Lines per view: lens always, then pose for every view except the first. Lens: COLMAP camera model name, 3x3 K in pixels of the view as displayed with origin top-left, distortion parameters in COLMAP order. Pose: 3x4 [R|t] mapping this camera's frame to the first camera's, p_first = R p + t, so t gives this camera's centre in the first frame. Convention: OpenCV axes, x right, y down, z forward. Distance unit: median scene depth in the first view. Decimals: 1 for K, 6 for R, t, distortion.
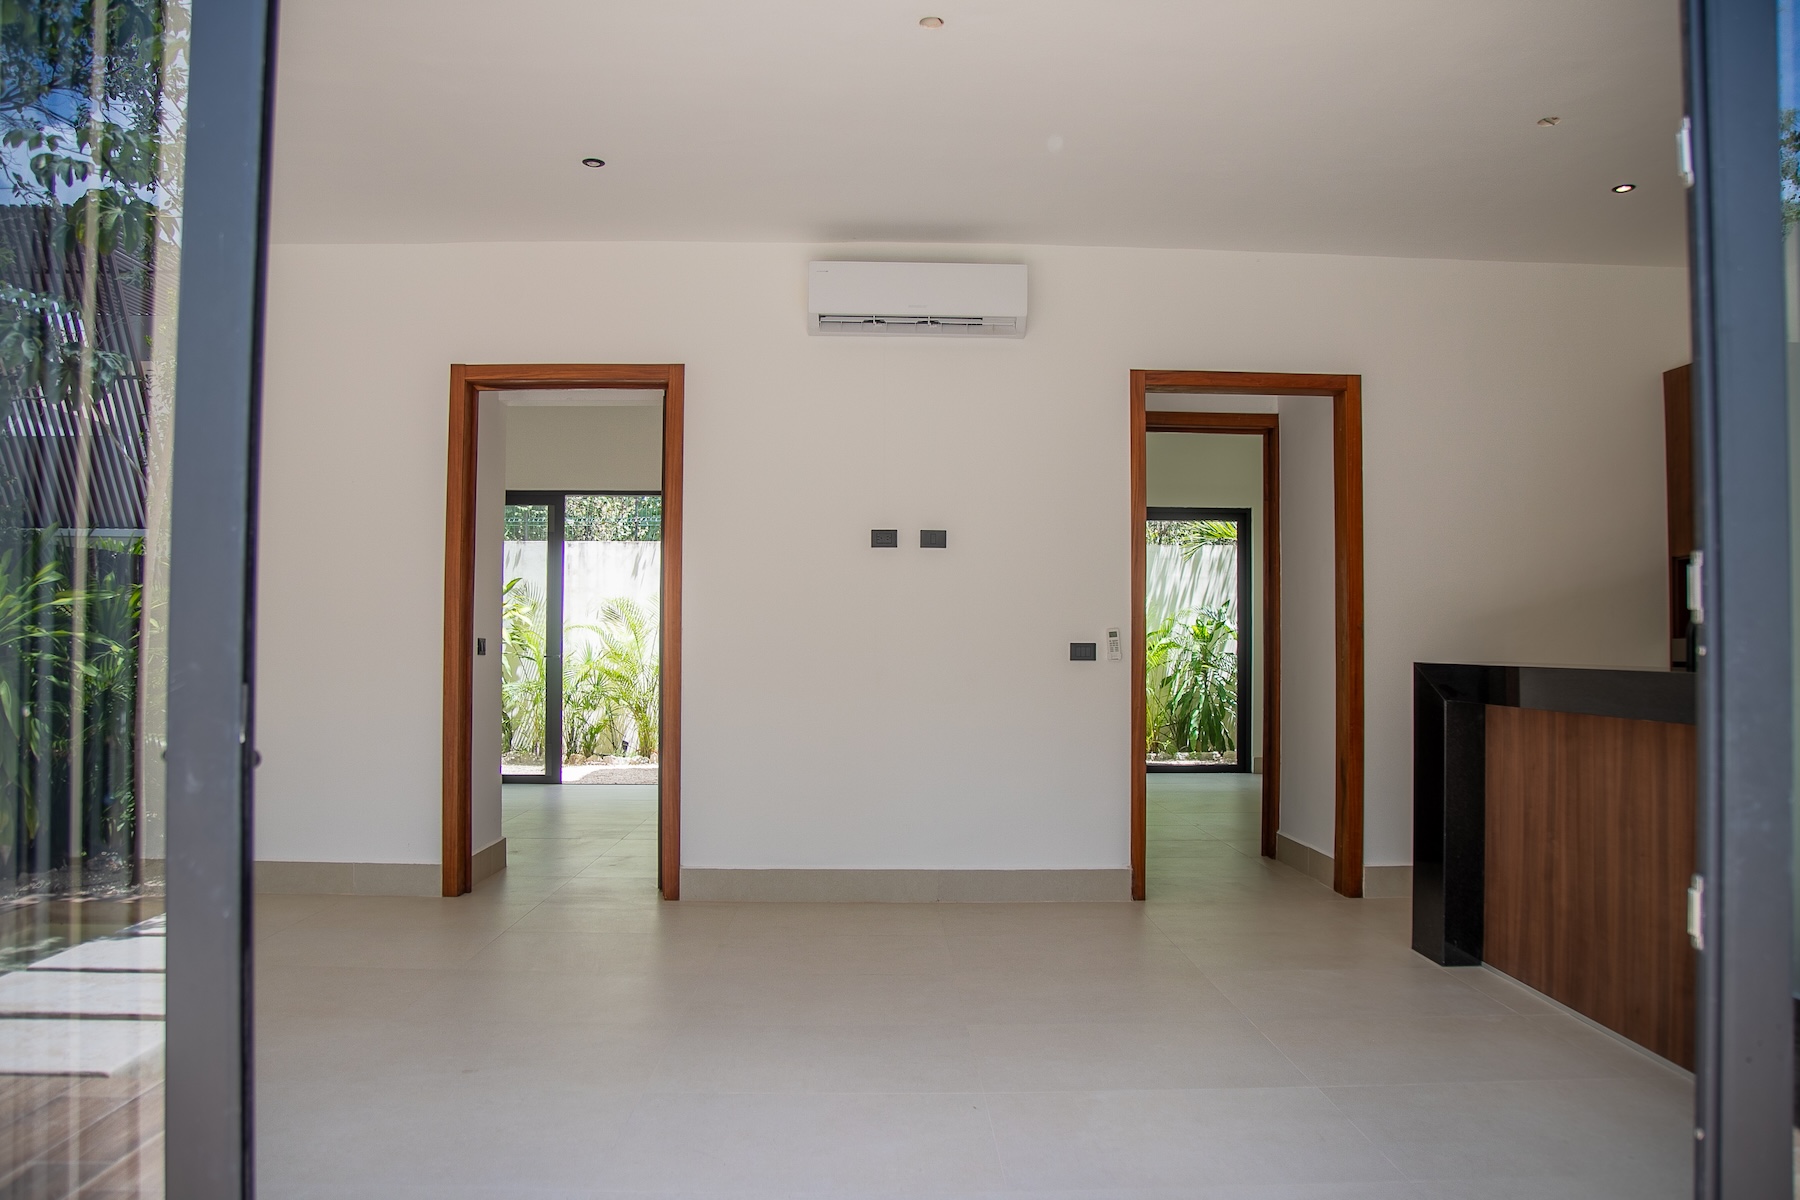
lens RADIAL K [[1240.3, 0, 900.0], [0, 1240.3, 600.0], [0, 0, 1]] dist [-0.052028, 0.008544]
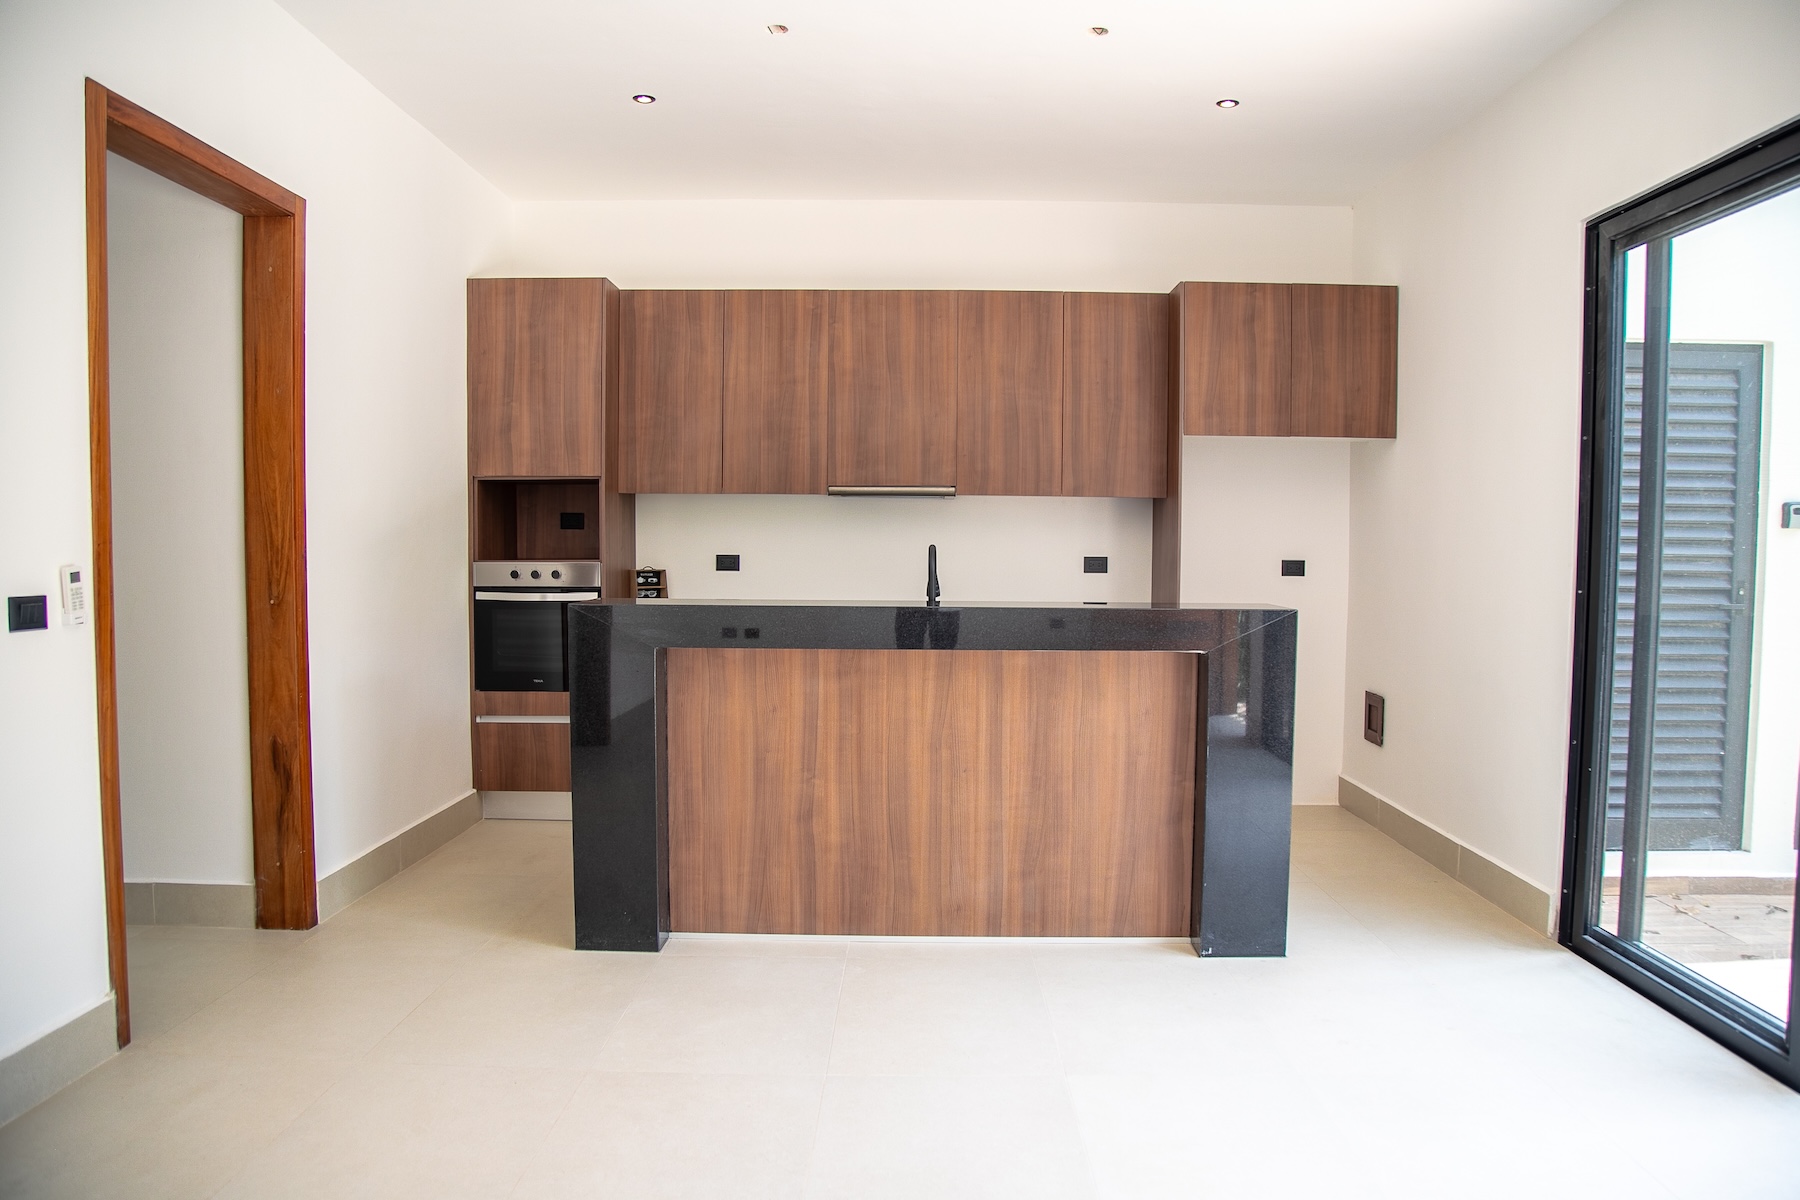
lens RADIAL K [[1240.3, 0, 900.0], [0, 1240.3, 600.0], [0, 0, 1]] dist [-0.052028, 0.008544]
pose [[0.037179, -0.051507, 0.997980, -0.466267], [-0.039403, 0.997819, 0.052967, -0.005395], [-0.998531, -0.041293, 0.035068, 0.909644]]
